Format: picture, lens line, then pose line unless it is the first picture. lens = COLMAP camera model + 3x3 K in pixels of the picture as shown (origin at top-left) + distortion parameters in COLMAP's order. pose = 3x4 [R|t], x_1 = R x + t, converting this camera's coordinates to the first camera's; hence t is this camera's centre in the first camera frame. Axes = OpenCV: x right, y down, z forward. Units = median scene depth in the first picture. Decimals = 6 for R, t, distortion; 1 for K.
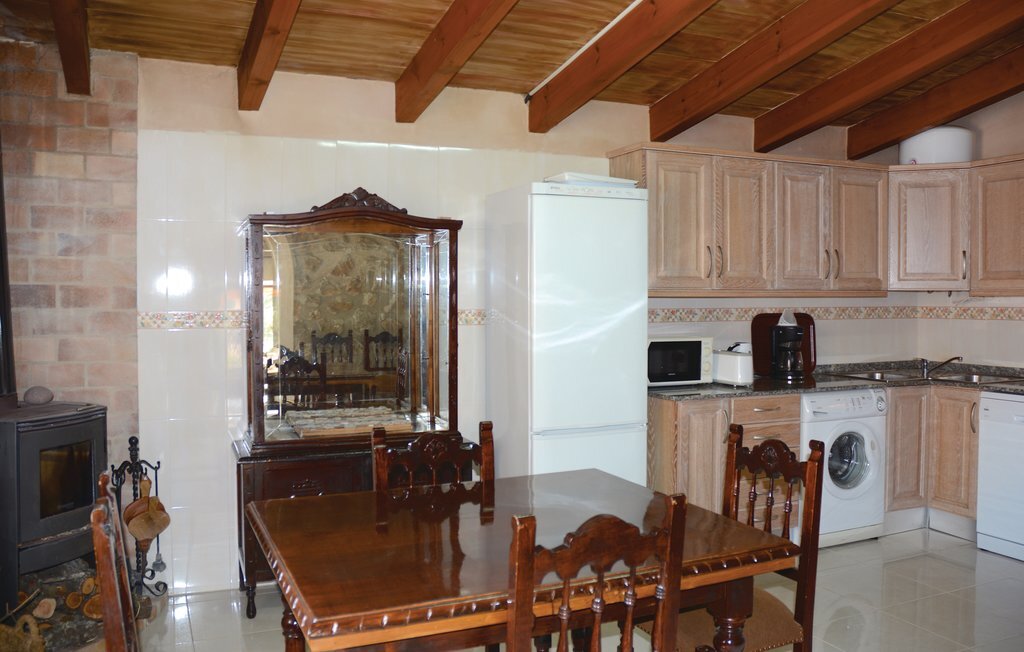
lens RADIAL K [[850.3, 0, 542.8], [0, 850.3, 322.5], [0, 0, 1]] dist [-0.122807, 0.081247]
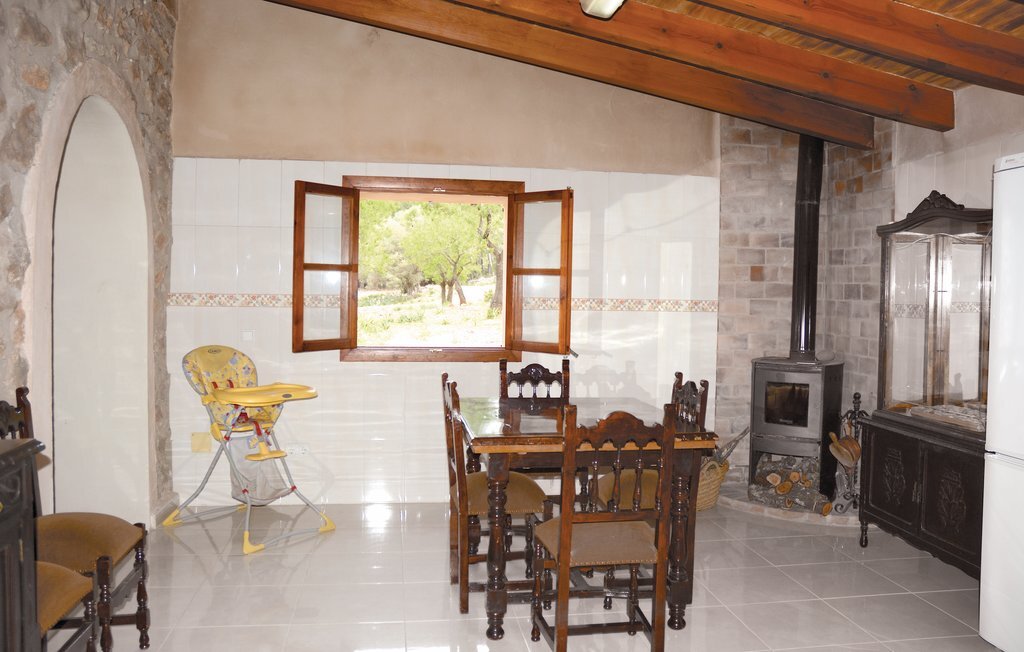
lens RADIAL K [[850.3, 0, 542.8], [0, 850.3, 322.5], [0, 0, 1]] dist [-0.122807, 0.081247]
pose [[-0.265874, 0.029390, -0.963560, 0.995586], [-0.026744, 0.998926, 0.037849, -0.018617], [0.963637, 0.035833, -0.264803, 0.850369]]
